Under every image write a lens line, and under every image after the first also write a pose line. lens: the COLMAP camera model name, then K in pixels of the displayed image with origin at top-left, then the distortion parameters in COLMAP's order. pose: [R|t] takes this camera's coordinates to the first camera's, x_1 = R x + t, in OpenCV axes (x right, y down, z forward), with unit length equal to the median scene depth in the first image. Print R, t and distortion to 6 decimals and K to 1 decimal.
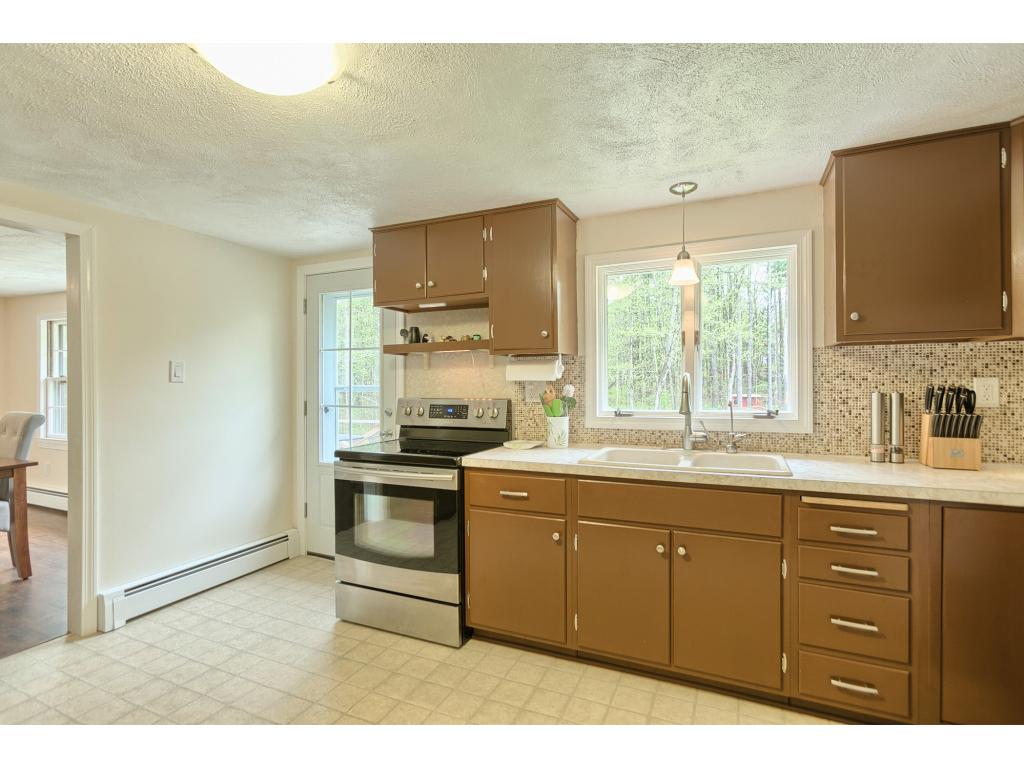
lens RADIAL K [[507.3, 0, 514.0], [0, 507.3, 385.8], [0, 0, 1]] dist [-0.021658, 0.001104]
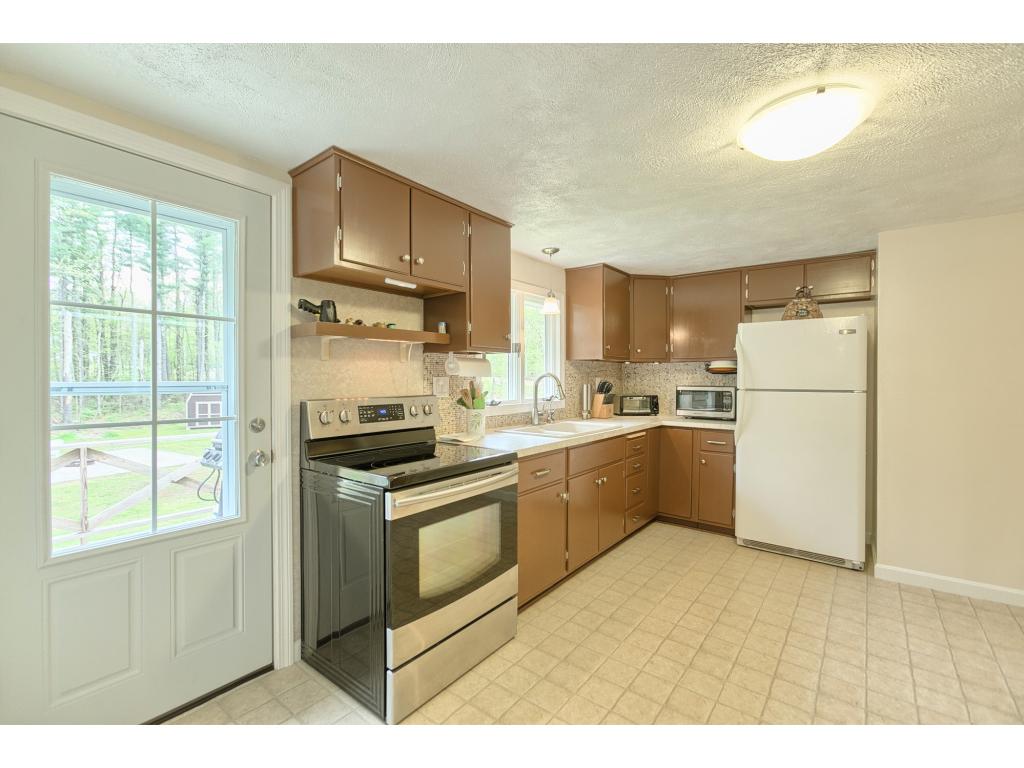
lens RADIAL K [[453.4, 0, 508.8], [0, 453.4, 383.8], [0, 0, 1]] dist [-0.003974, 0.001716]
pose [[0.234246, -0.005226, 0.972163, -0.790682], [0.003707, 0.999983, 0.004482, 0.000565], [-0.972170, 0.002554, 0.234262, 0.623641]]
